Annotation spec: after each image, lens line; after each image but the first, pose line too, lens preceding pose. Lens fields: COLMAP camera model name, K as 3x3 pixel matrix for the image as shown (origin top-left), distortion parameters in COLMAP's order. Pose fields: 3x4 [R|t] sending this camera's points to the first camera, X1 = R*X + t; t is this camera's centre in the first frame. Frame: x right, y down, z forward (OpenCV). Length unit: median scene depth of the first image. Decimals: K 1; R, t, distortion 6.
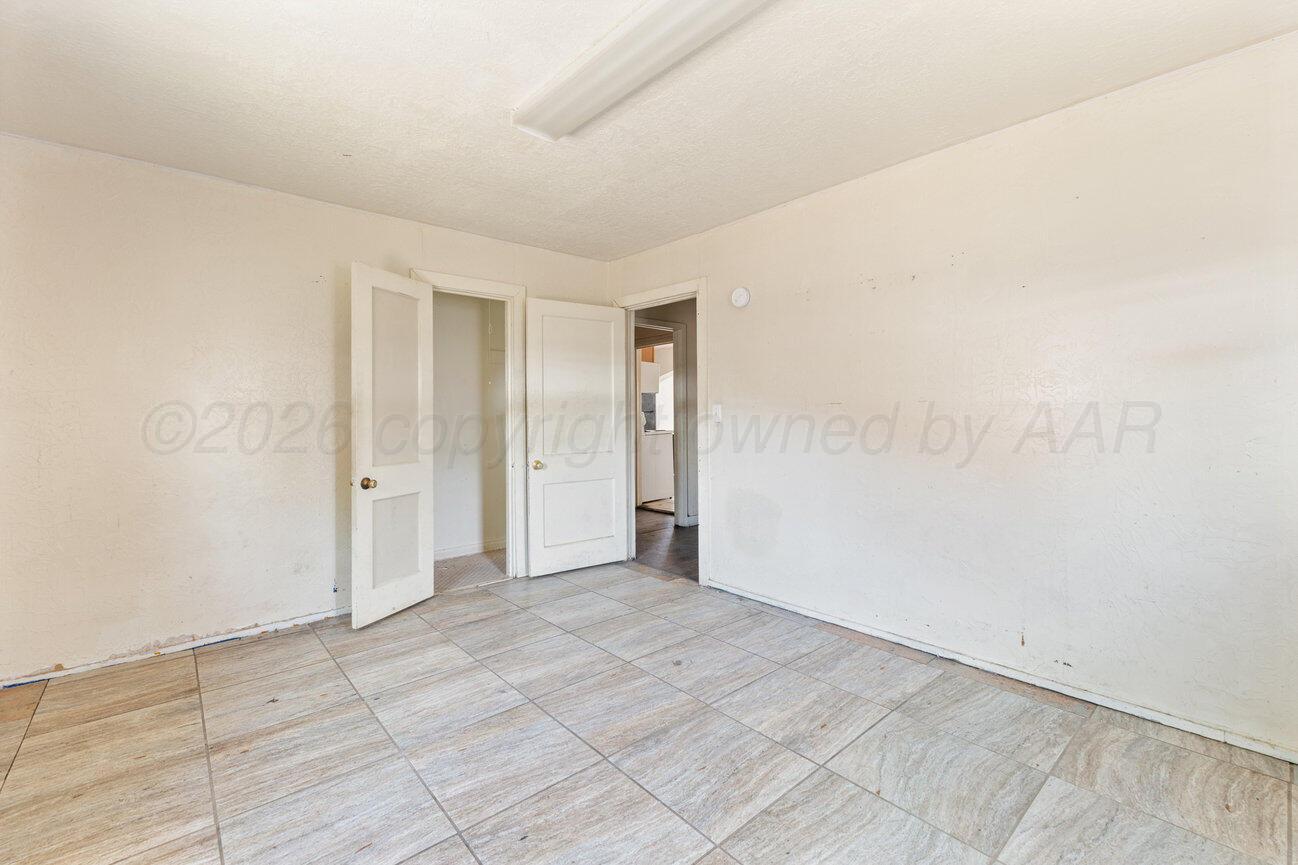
lens RADIAL K [[556.5, 0, 647.2], [0, 556.5, 423.2], [0, 0, 1]] dist [-0.003495, 0.001096]
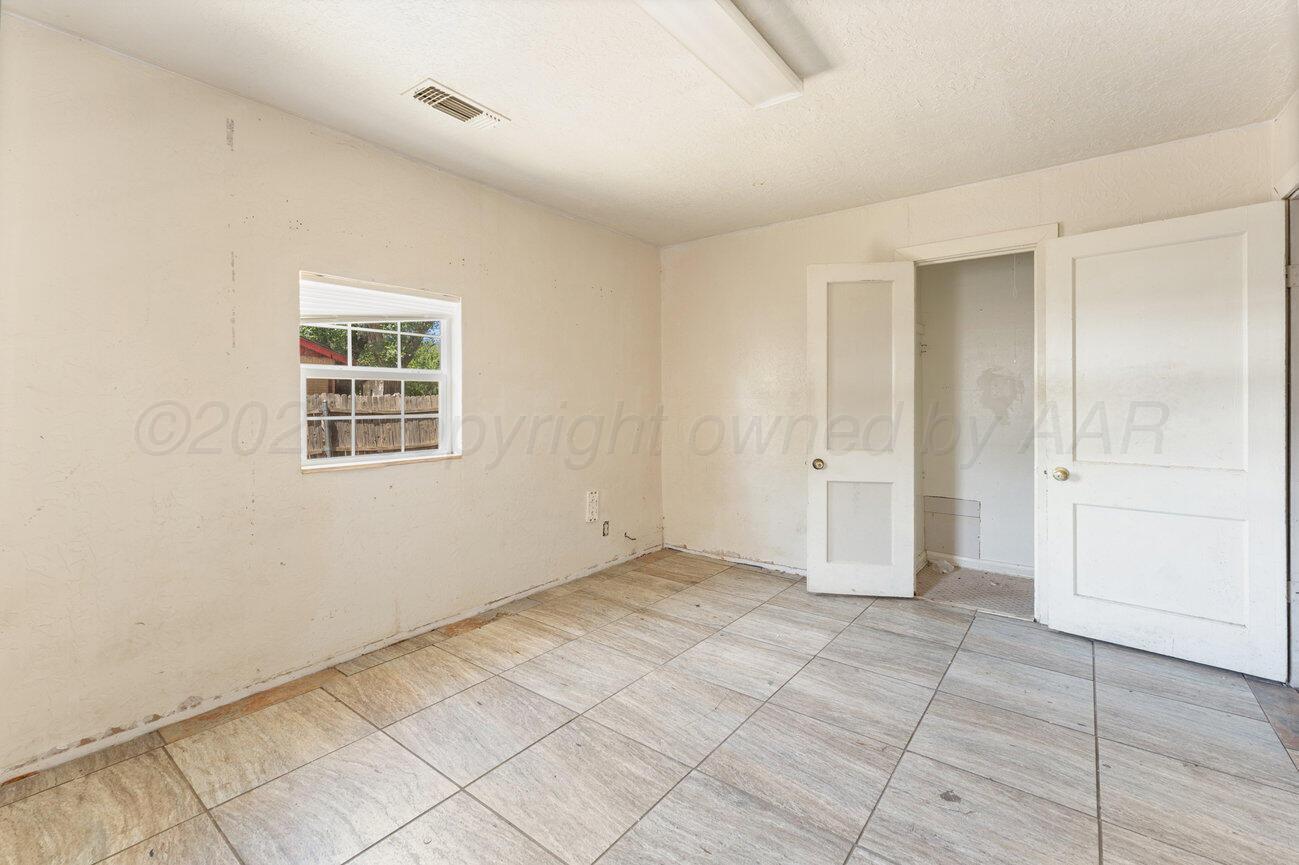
lens RADIAL K [[556.9, 0, 643.1], [0, 556.9, 403.3], [0, 0, 1]] dist [-0.003495, 0.001096]
pose [[0.193343, 0.010043, -0.981080, 0.605097], [-0.016197, 0.999844, 0.007043, -0.015555], [0.980997, 0.014528, 0.193476, 0.530196]]
